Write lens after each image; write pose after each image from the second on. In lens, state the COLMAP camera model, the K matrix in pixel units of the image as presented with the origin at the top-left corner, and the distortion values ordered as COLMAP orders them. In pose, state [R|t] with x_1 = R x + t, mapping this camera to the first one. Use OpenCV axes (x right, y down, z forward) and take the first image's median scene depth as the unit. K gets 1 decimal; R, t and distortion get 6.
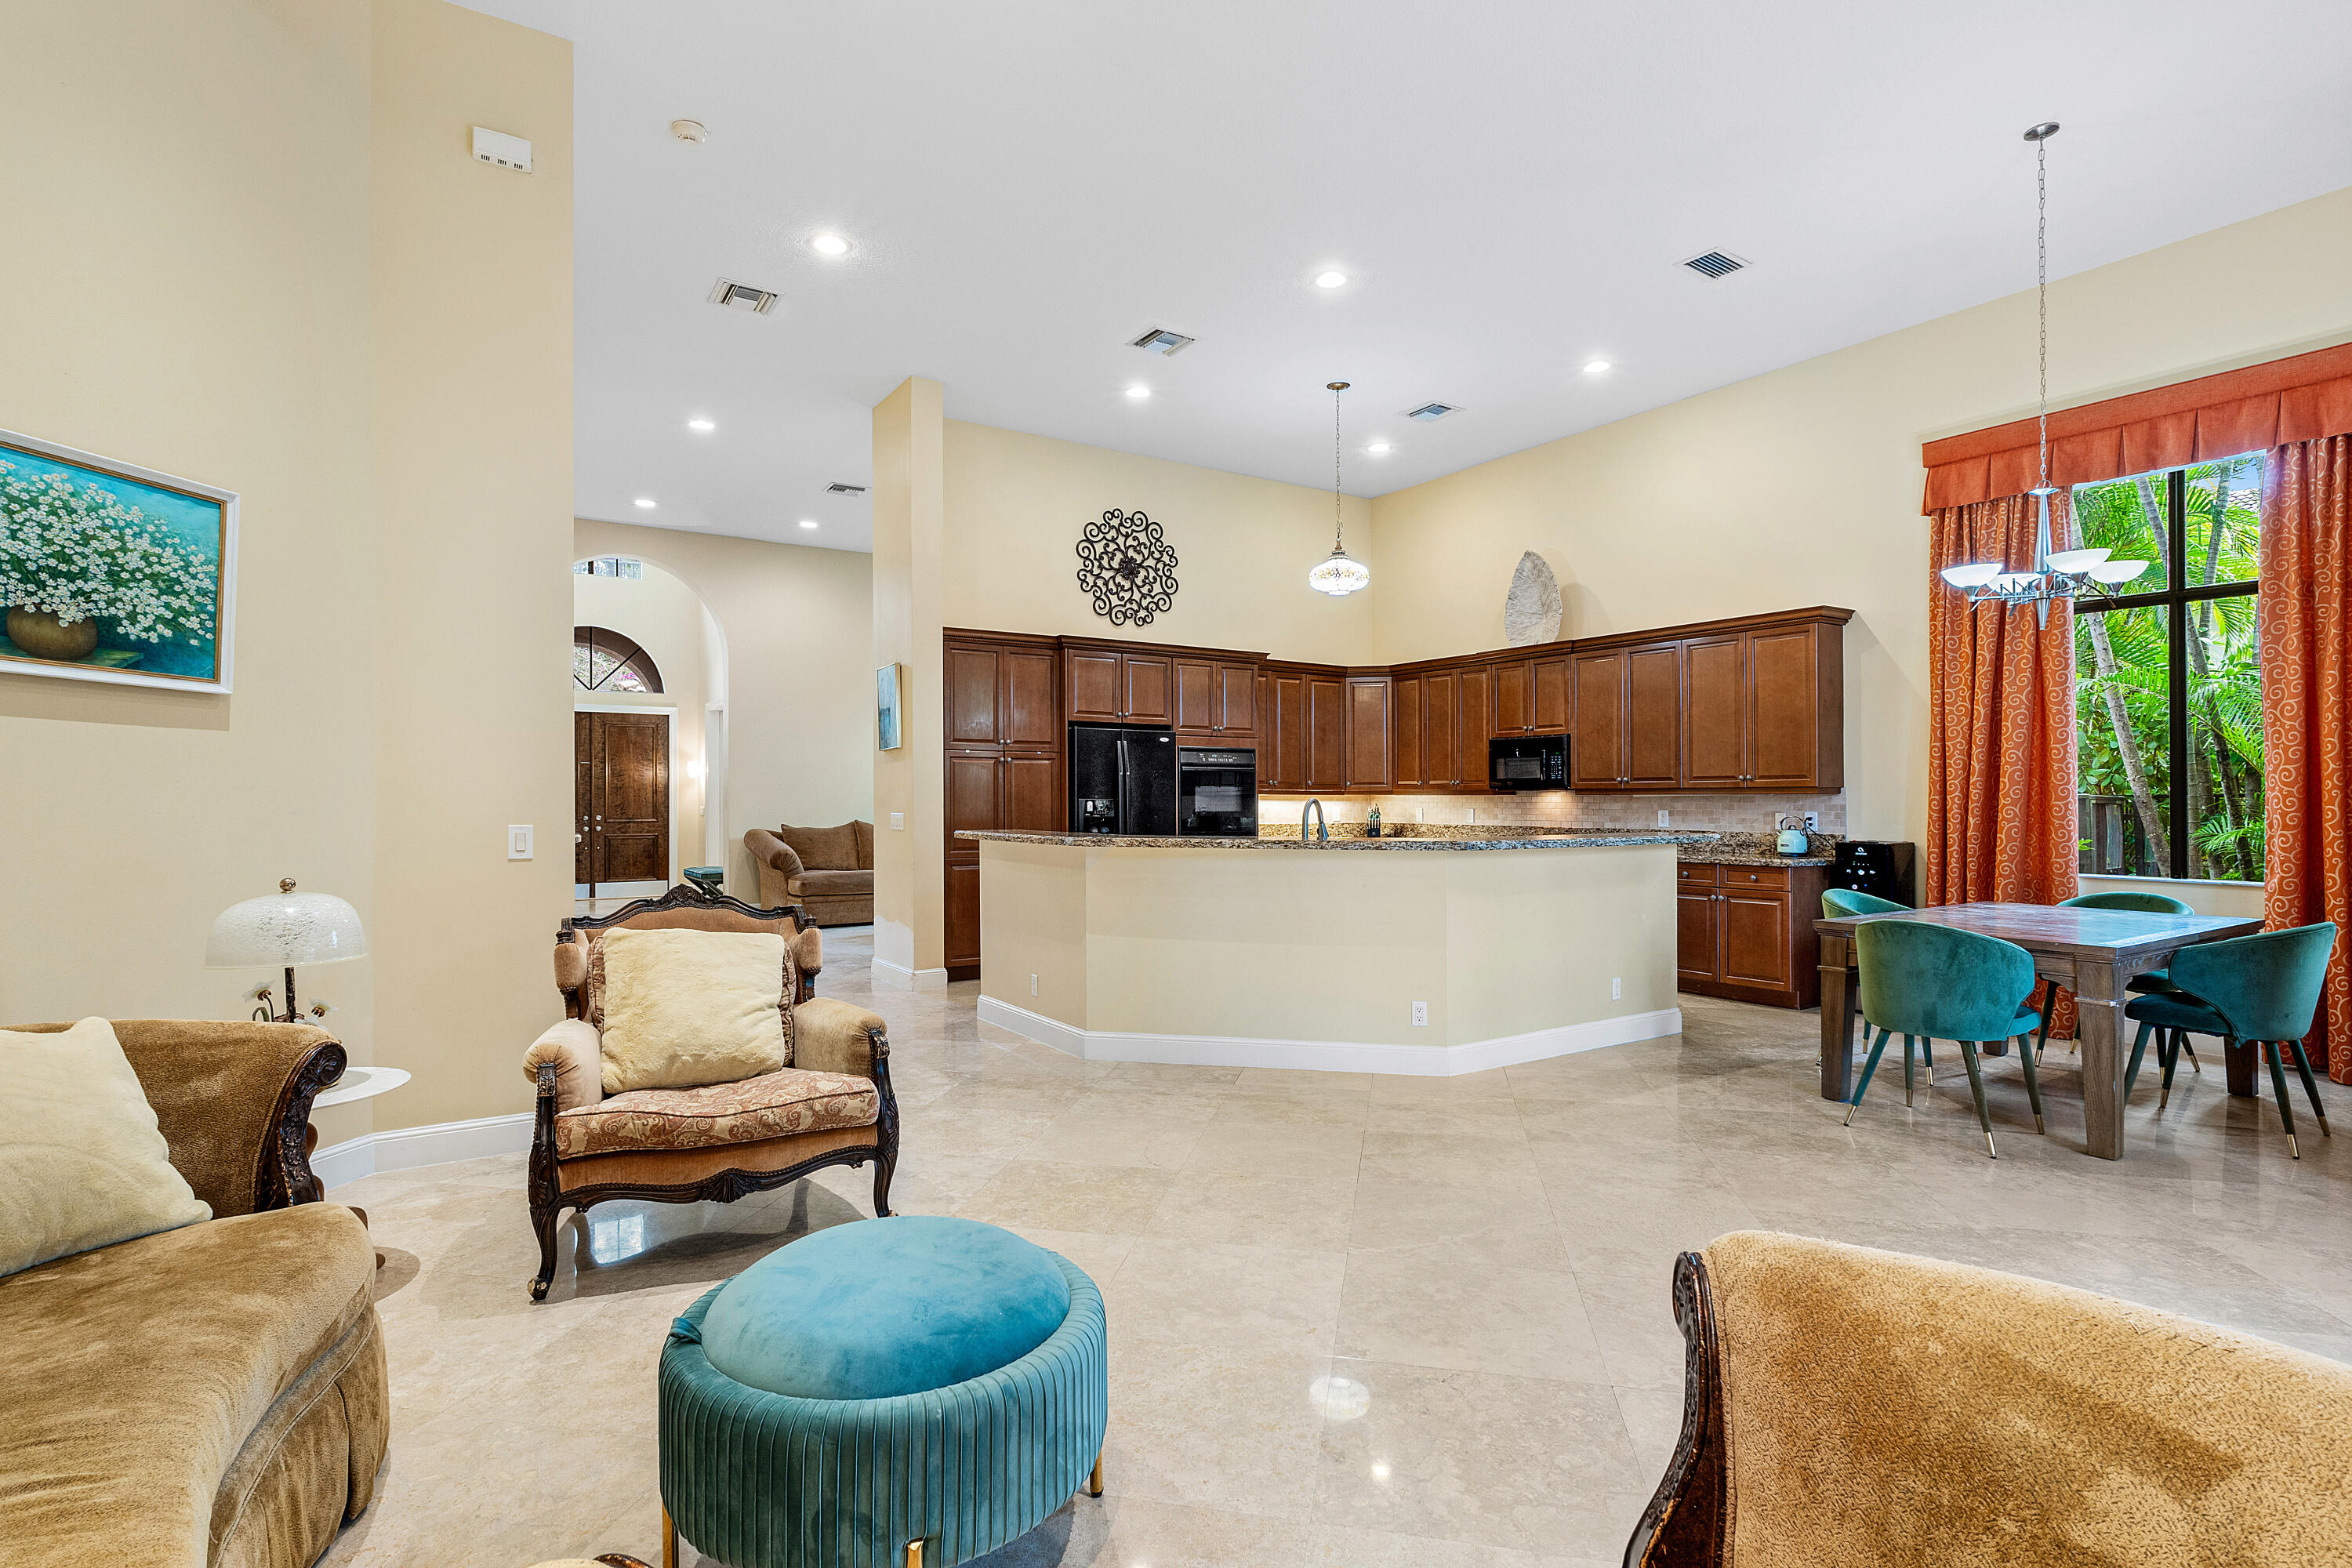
lens RADIAL K [[1134.5, 0, 1187.4], [0, 1134.5, 794.4], [0, 0, 1]] dist [-0.001486, -0.000237]
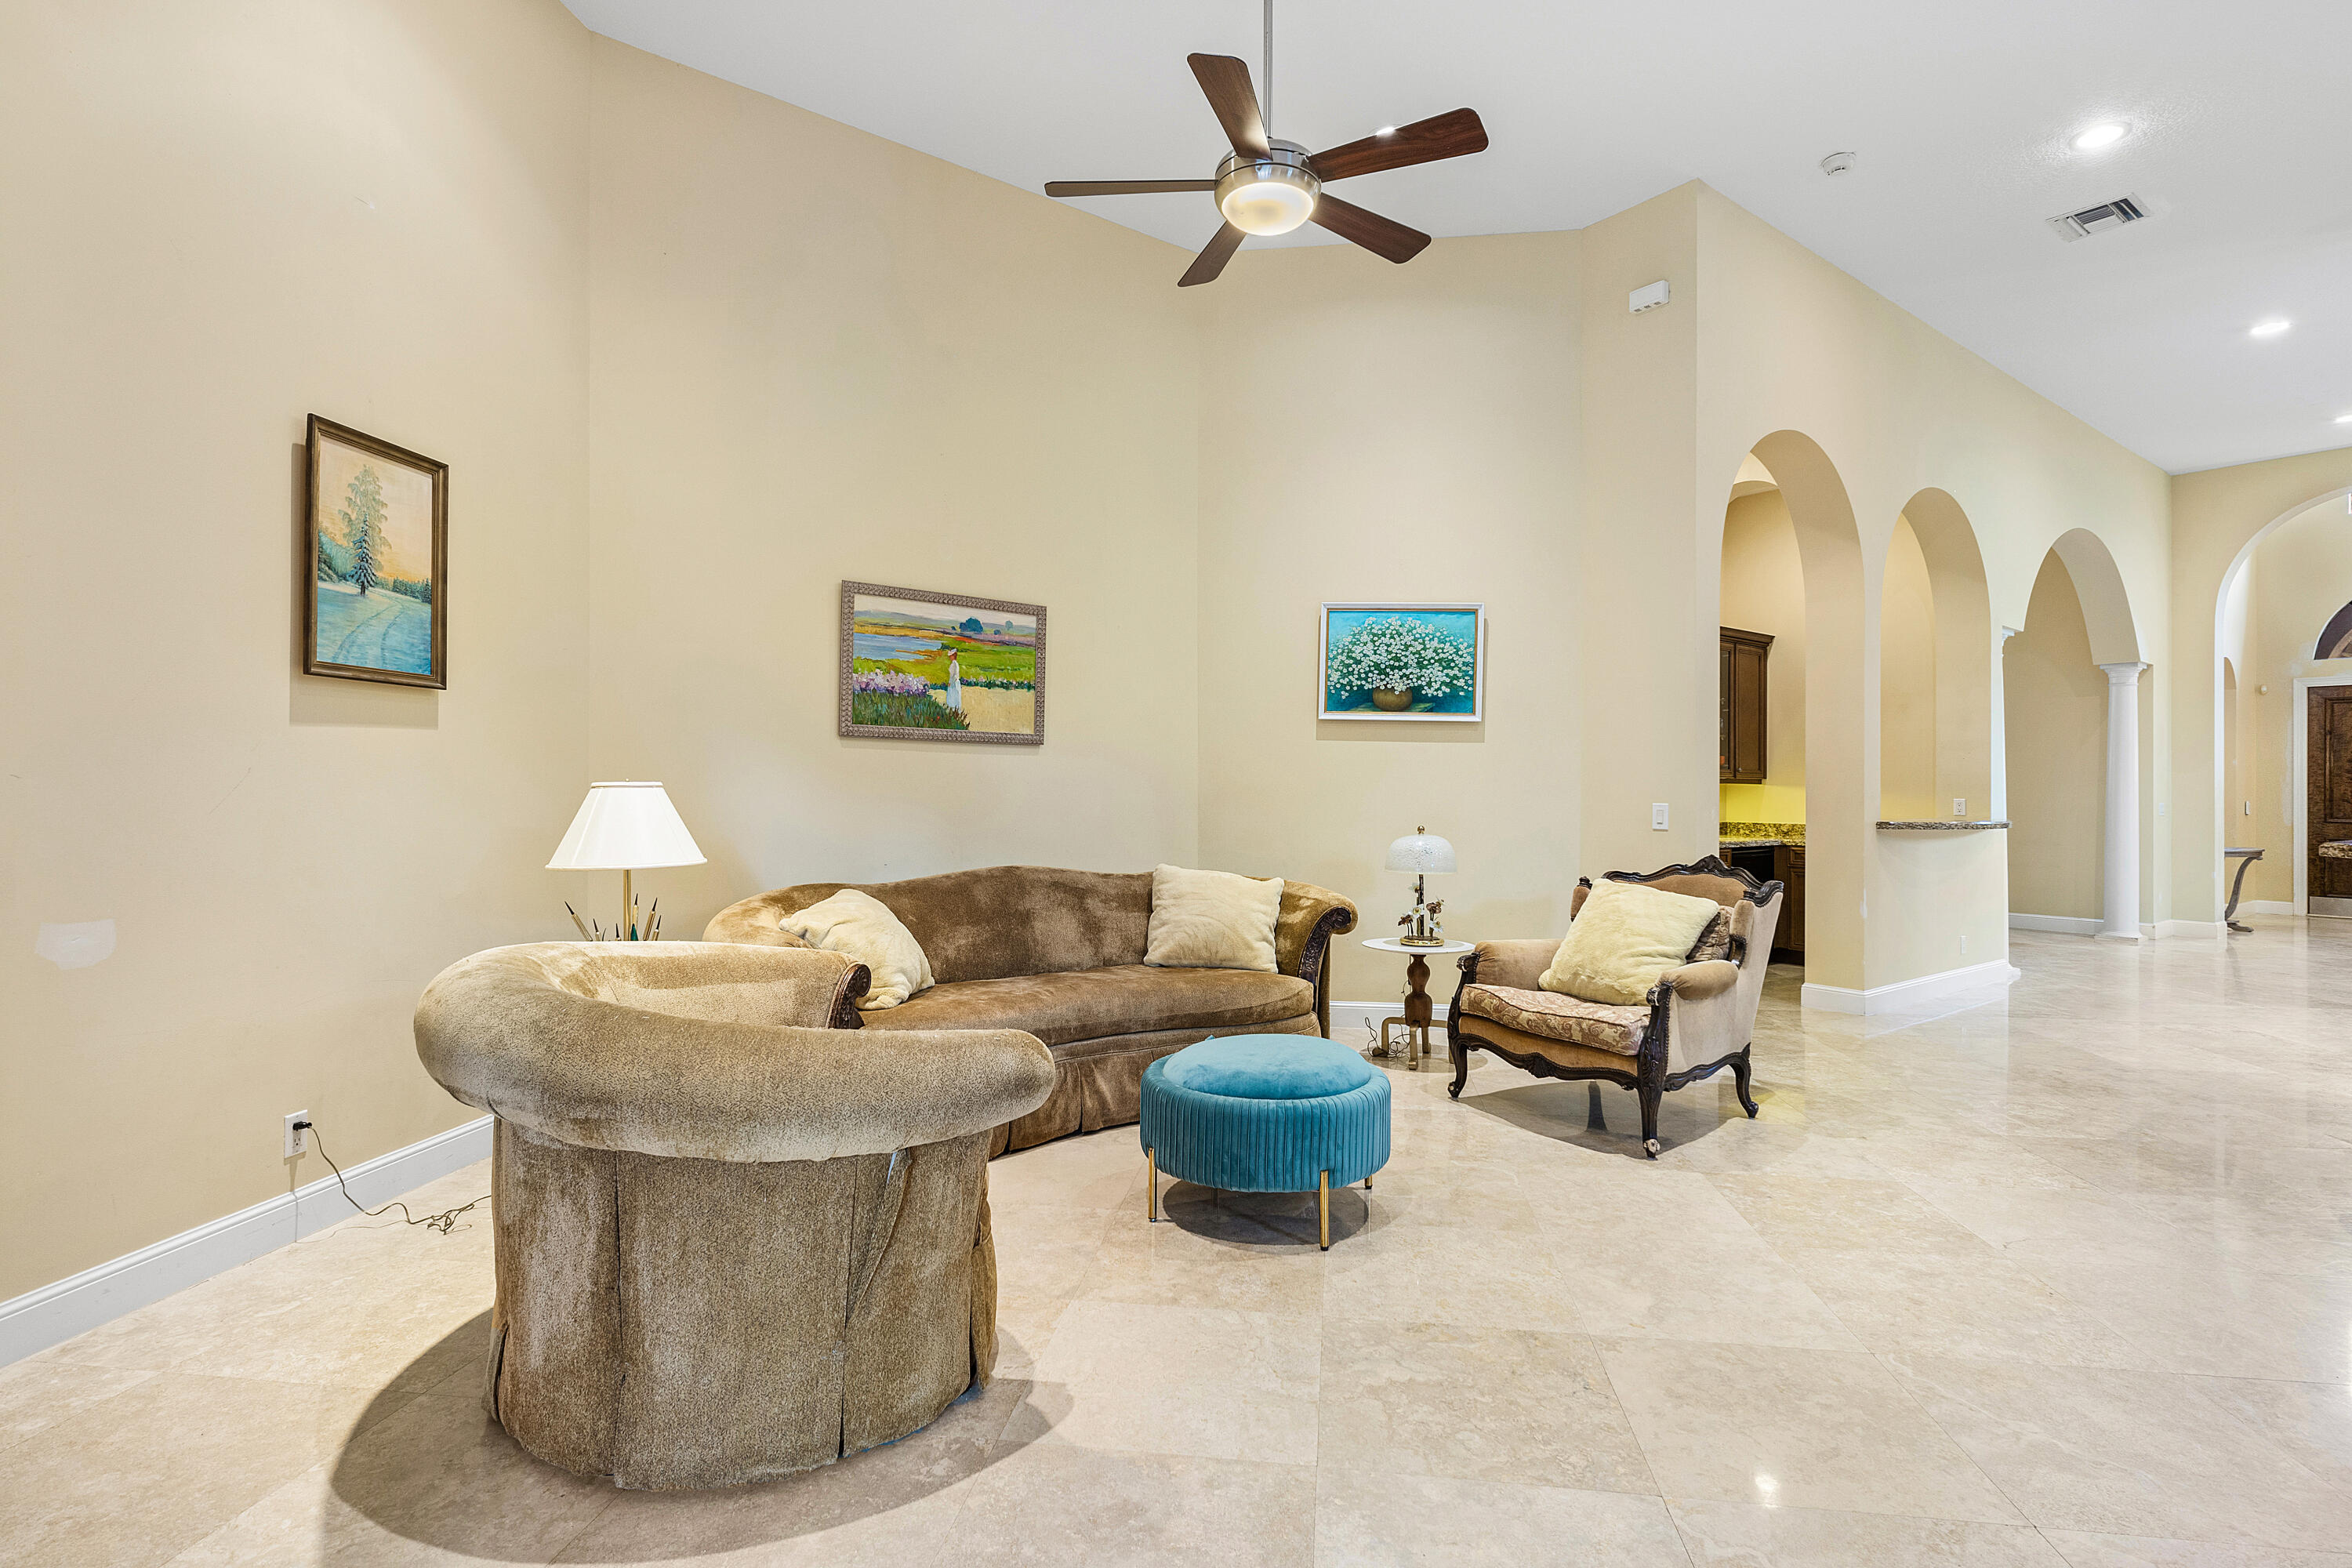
lens RADIAL K [[1162.5, 0, 1181.8], [0, 1162.5, 771.8], [0, 0, 1]] dist [-0.000441, -0.000052]
pose [[0.065676, -0.010862, -0.997782, 0.351423], [-0.004348, 0.999928, -0.011171, 0.003771], [0.997832, 0.005072, 0.065624, 0.175353]]
